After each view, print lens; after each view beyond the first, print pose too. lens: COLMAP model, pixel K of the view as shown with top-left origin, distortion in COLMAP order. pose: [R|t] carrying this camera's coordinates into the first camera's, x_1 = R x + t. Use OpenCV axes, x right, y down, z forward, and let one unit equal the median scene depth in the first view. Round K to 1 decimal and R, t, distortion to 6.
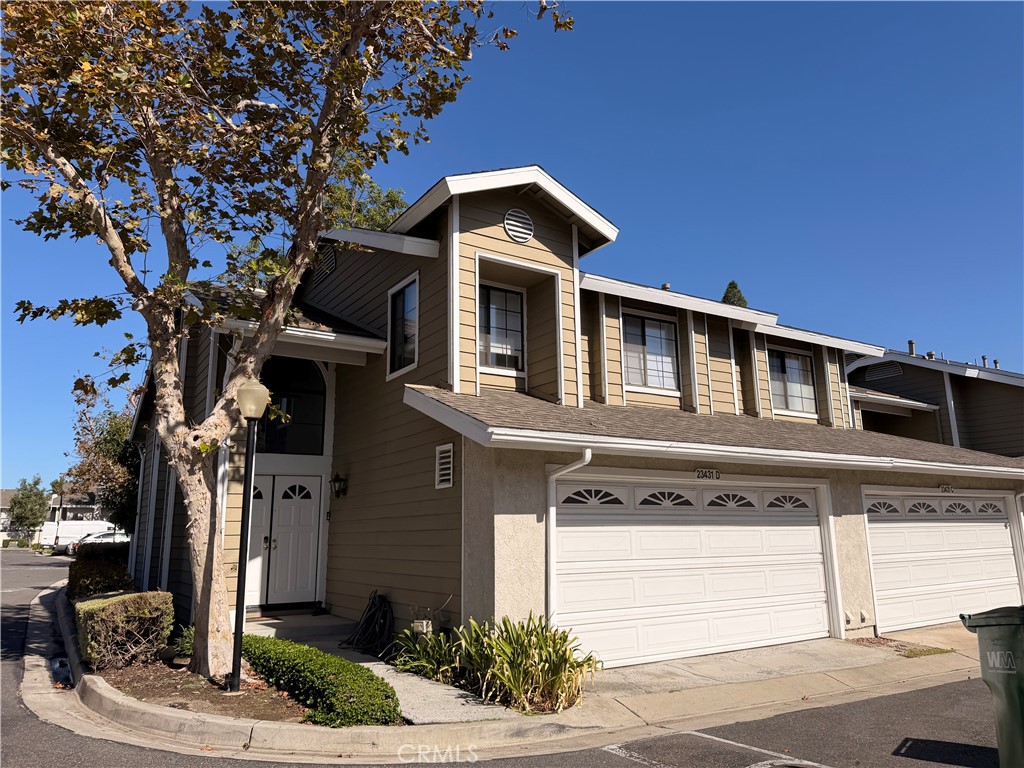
lens RADIAL K [[714.9, 0, 518.0], [0, 714.9, 382.0], [0, 0, 1]] dist [0.183895, -0.381324]
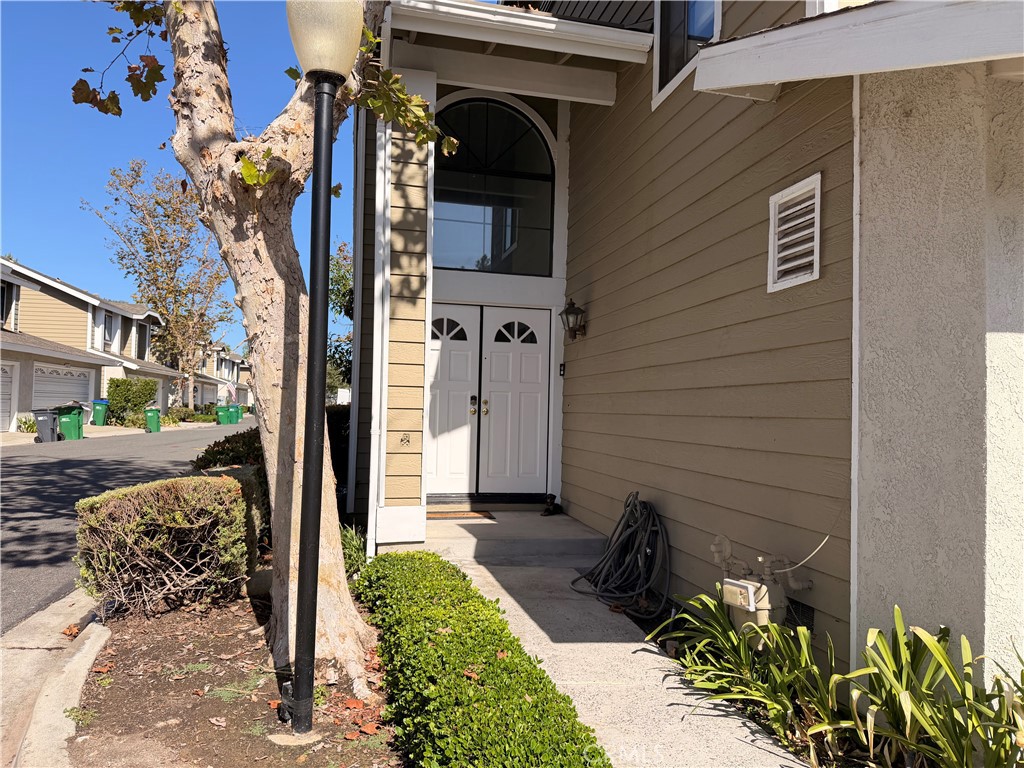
lens RADIAL K [[717.0, 0, 519.2], [0, 717.0, 391.8], [0, 0, 1]] dist [0.109412, -0.184863]
pose [[0.938568, 0.027329, -0.344010, -0.095553], [0.033359, 0.985006, 0.169266, 0.118463], [0.343478, -0.170344, 0.923583, 0.490259]]
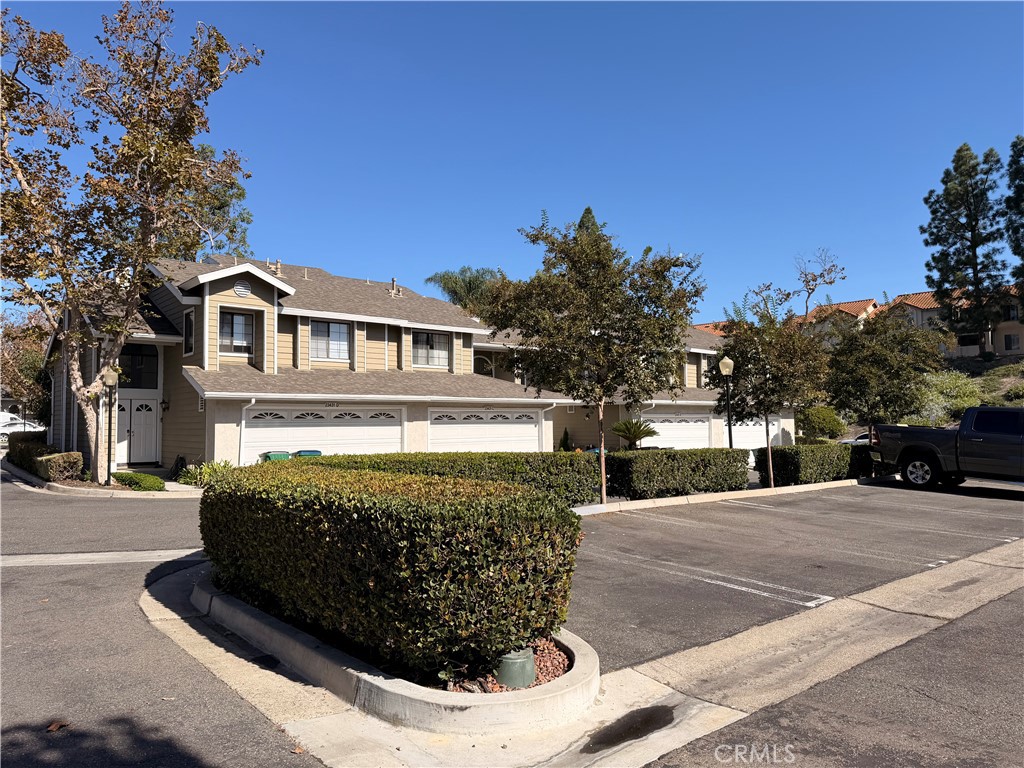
lens RADIAL K [[717.0, 0, 519.2], [0, 717.0, 391.8], [0, 0, 1]] dist [0.109412, -0.184863]
pose [[0.992598, 0.012707, 0.120778, 0.570617], [-0.031780, 0.987034, 0.157332, -0.286877], [-0.117212, -0.160006, 0.980132, -1.277020]]
